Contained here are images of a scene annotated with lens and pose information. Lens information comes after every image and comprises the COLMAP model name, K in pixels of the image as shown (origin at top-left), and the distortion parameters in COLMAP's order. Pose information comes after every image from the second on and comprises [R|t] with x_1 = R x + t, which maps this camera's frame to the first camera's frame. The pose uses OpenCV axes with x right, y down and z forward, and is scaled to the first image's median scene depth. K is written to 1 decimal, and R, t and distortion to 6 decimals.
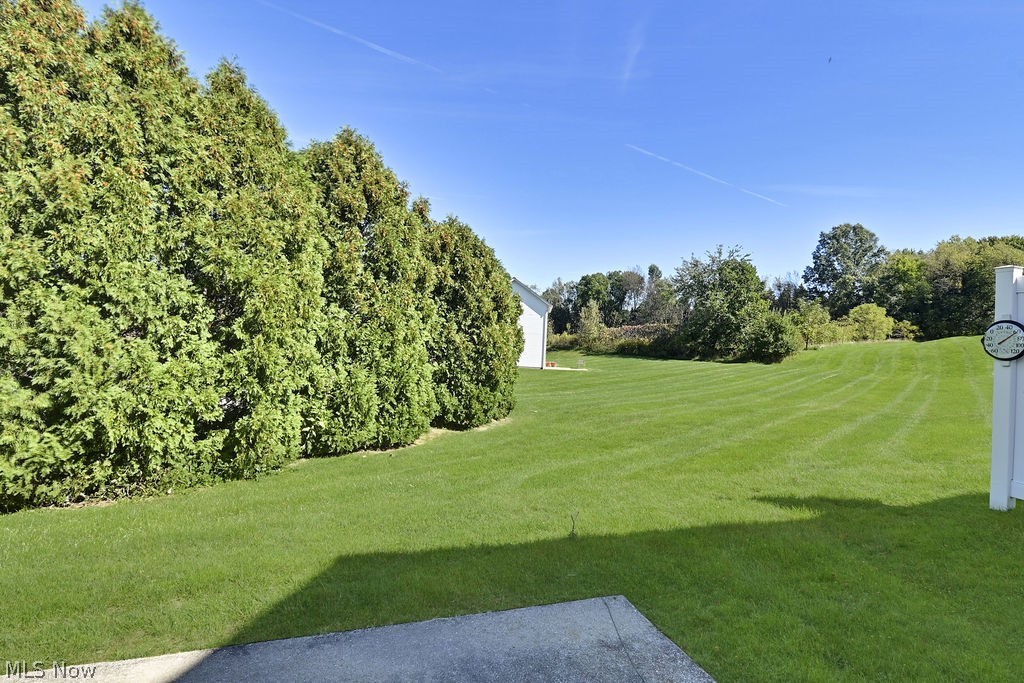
lens RADIAL K [[520.5, 0, 515.9], [0, 520.5, 346.8], [0, 0, 1]] dist [0.004346, 0.001250]
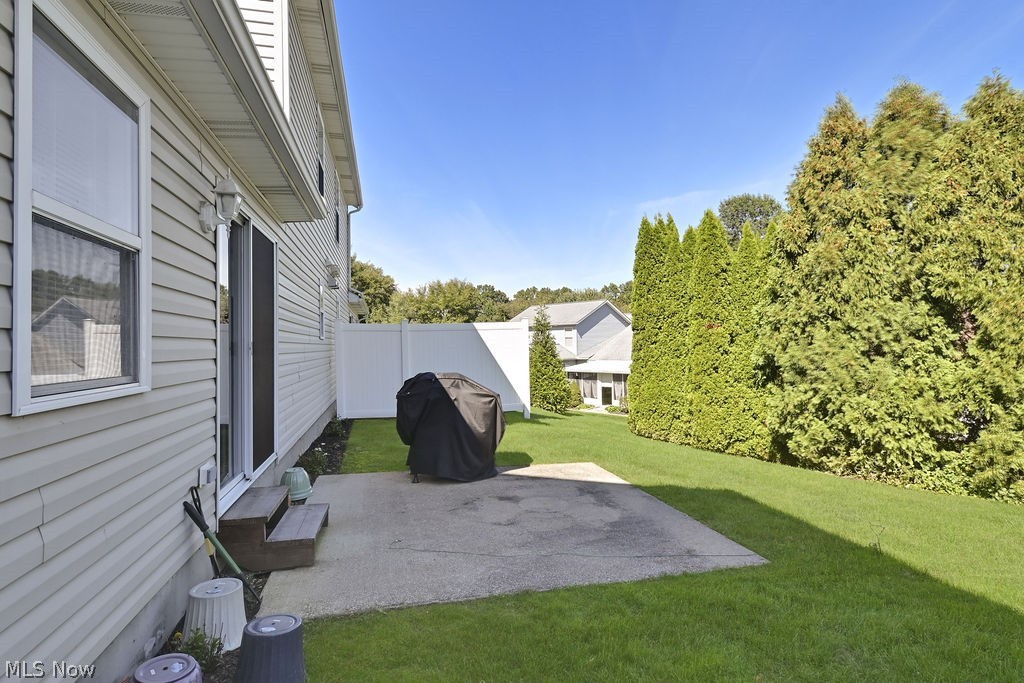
lens RADIAL K [[520.5, 0, 516.6], [0, 520.5, 343.2], [0, 0, 1]] dist [0.004346, 0.001250]
pose [[-0.078887, -0.048338, -0.995711, 0.624065], [-0.005984, 0.998829, -0.048015, 0.016468], [0.996866, 0.002170, -0.079084, 0.225104]]
